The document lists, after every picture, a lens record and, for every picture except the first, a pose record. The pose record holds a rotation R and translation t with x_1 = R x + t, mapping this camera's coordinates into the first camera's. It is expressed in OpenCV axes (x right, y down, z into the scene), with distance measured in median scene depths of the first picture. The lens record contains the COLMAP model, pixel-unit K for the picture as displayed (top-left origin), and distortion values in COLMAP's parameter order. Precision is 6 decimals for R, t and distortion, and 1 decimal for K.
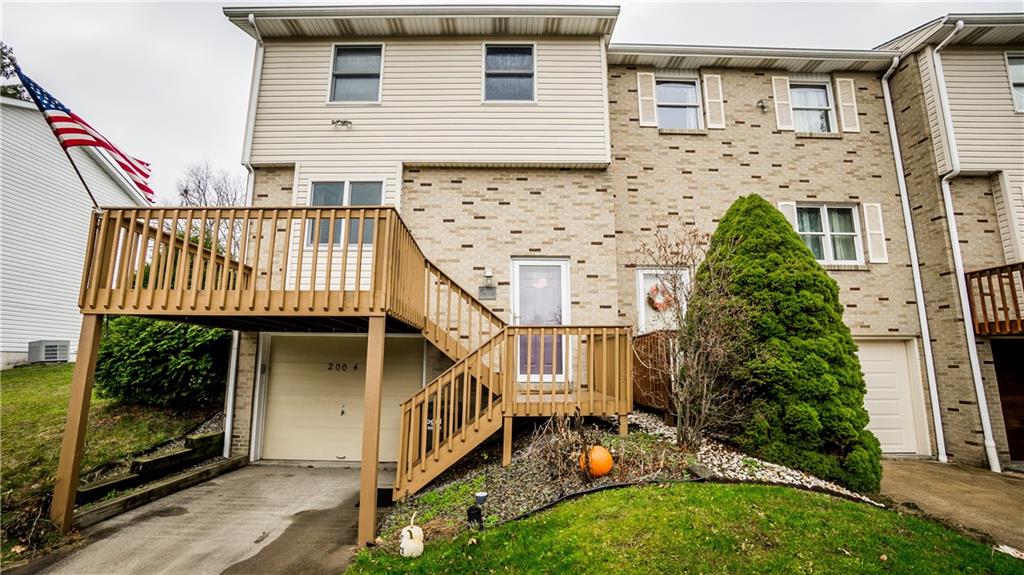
lens RADIAL K [[451.3, 0, 500.0], [0, 451.3, 299.0], [0, 0, 1]] dist [-0.059710, 0.022385]
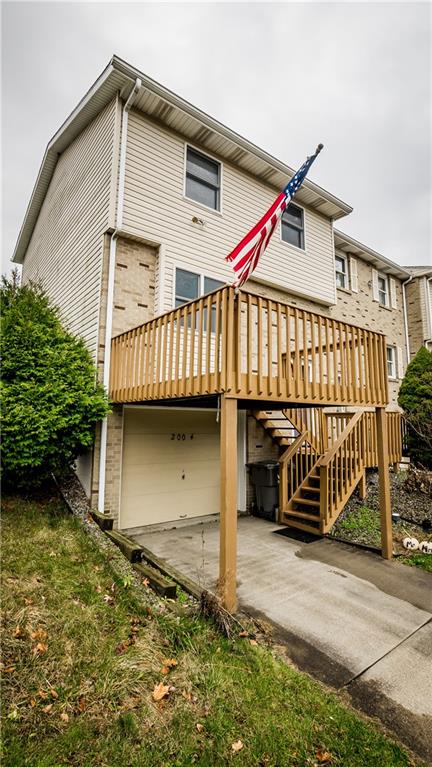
lens RADIAL K [[366.5, 0, 212.4], [0, 366.5, 377.9], [0, 0, 1]] dist [-0.021933, 0.003648]
pose [[0.789629, 0.076149, 0.608841, -0.868672], [-0.091505, 0.995787, -0.005869, 0.001535], [-0.606723, -0.051078, 0.793270, 0.224321]]
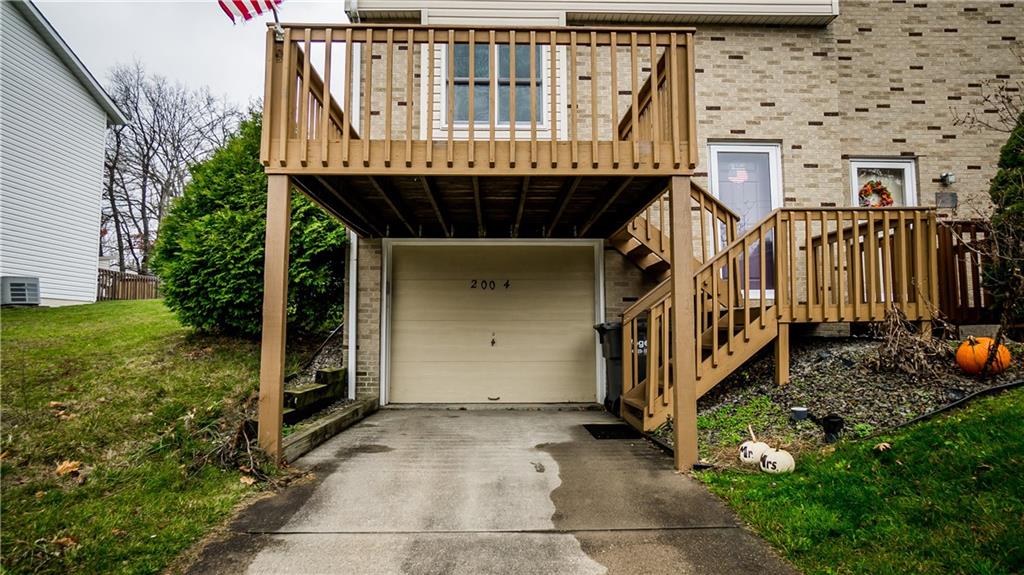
lens RADIAL K [[561.6, 0, 503.7], [0, 561.6, 293.5], [0, 0, 1]] dist [-0.019951, 0.011331]
pose [[0.999744, -0.007322, 0.021398, -0.348837], [0.005752, 0.997348, 0.072556, 0.097088], [-0.021872, -0.072415, 0.997135, 0.030596]]
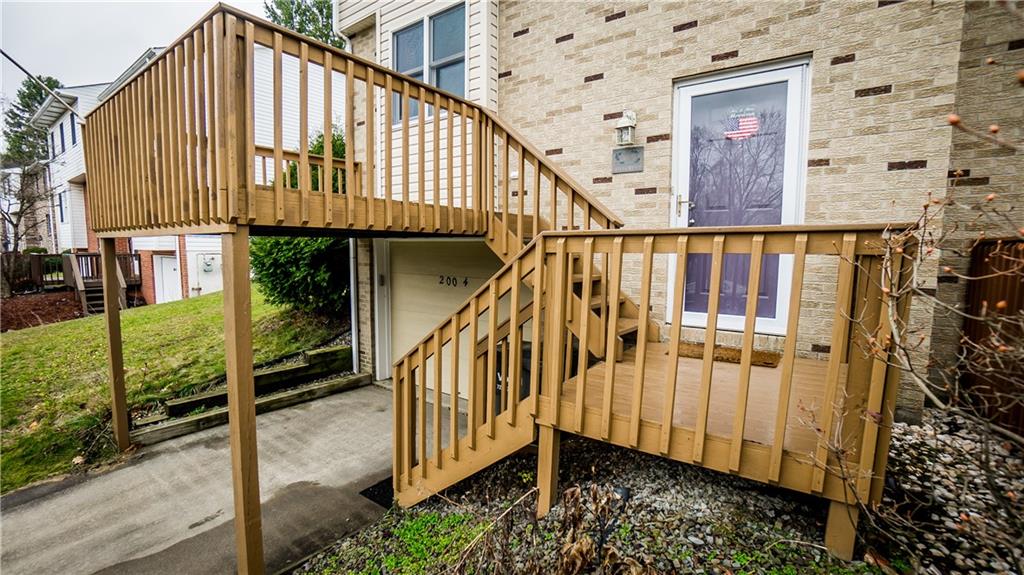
lens RADIAL K [[451.3, 0, 505.8], [0, 451.3, 291.0], [0, 0, 1]] dist [-0.059710, 0.022385]
pose [[0.794112, 0.059204, -0.604881, 0.189244], [0.087033, 0.973909, 0.209584, 0.014400], [0.601507, -0.219078, 0.768241, 0.456945]]
